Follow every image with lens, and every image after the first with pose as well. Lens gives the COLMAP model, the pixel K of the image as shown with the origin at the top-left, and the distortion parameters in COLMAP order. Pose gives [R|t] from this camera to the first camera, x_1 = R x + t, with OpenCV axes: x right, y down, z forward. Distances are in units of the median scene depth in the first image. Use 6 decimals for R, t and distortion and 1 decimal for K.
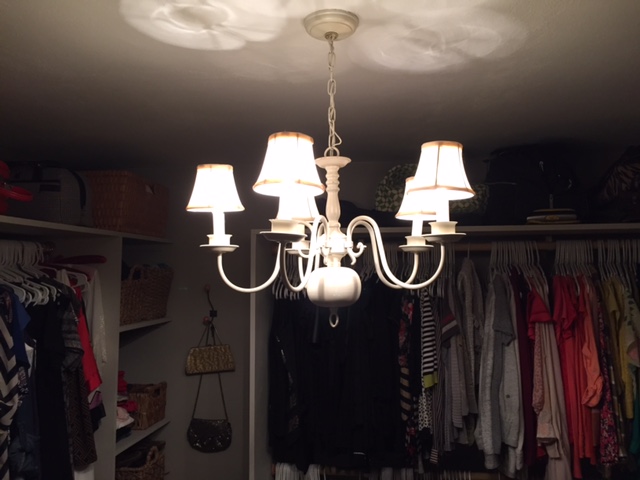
lens RADIAL K [[539.6, 0, 320.0], [0, 539.6, 240.0], [0, 0, 1]] dist [0.070453, -0.094336]
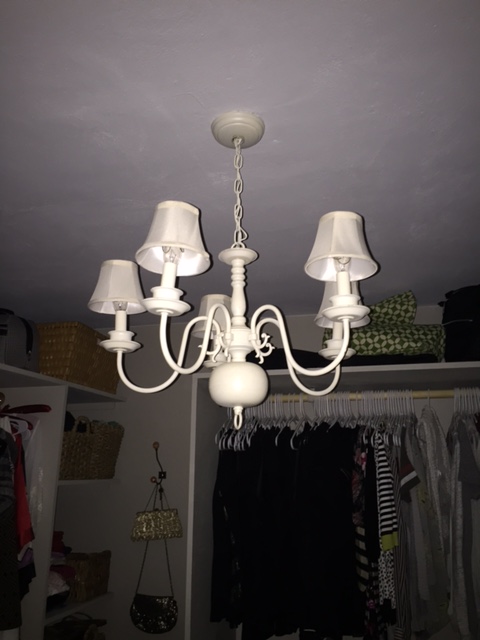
lens RADIAL K [[539.6, 0, 242.8], [0, 539.6, 323.1], [0, 0, 1]] dist [0.070453, -0.094336]
pose [[0.993161, -0.026137, -0.113793, 0.076874], [0.001889, 0.978090, -0.208173, 0.095810], [0.116741, 0.206535, 0.971450, 0.048301]]
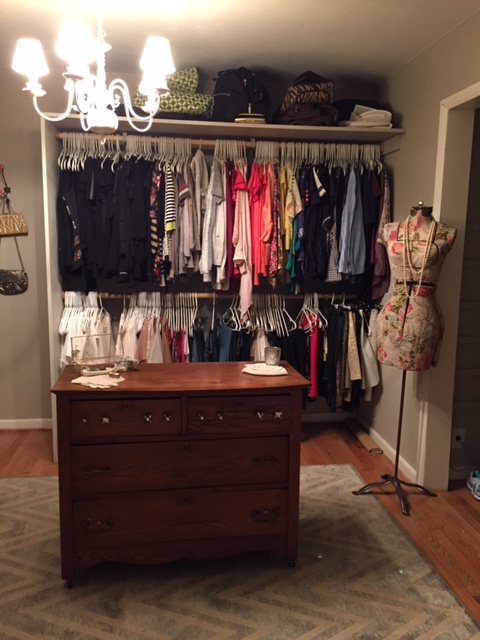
lens RADIAL K [[539.6, 0, 242.8], [0, 539.6, 323.1], [0, 0, 1]] dist [0.070453, -0.094336]
pose [[0.964328, -0.016089, 0.264219, -0.008783], [-0.043125, 0.975267, 0.216781, 0.181509], [-0.261172, -0.220442, 0.939784, -0.549451]]
